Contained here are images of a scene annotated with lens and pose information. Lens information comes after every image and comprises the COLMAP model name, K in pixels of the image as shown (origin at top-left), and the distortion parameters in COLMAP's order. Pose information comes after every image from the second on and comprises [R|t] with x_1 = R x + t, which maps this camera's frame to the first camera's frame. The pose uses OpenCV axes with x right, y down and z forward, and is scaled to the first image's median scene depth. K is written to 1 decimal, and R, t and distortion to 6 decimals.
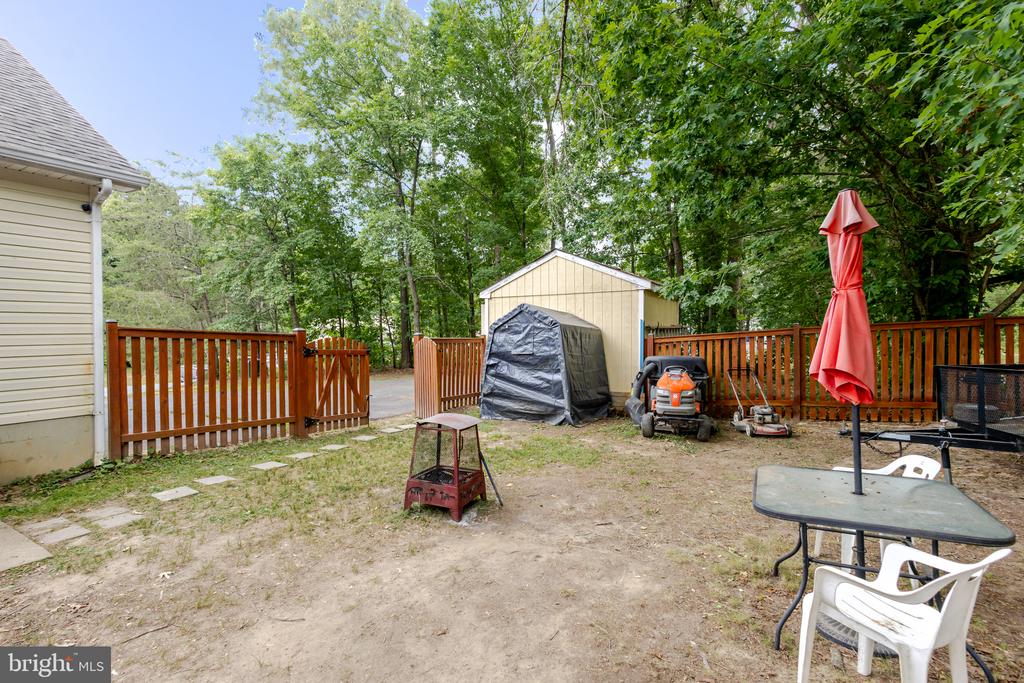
lens RADIAL K [[479.7, 0, 510.3], [0, 479.7, 341.0], [0, 0, 1]] dist [0.005389, -0.001667]
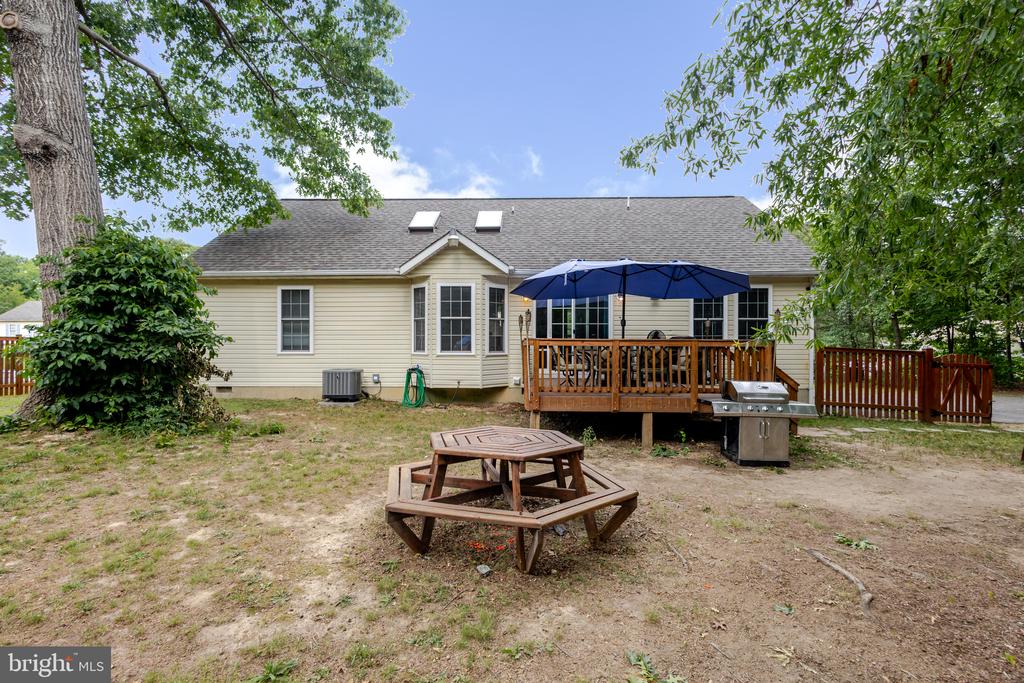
lens RADIAL K [[475.6, 0, 510.4], [0, 475.6, 340.7], [0, 0, 1]] dist [0.016807, -0.006417]
pose [[0.482403, 0.013733, -0.875842, 0.187202], [-0.023578, 0.999718, 0.002689, -0.017109], [0.875632, 0.019354, 0.482591, -0.678226]]
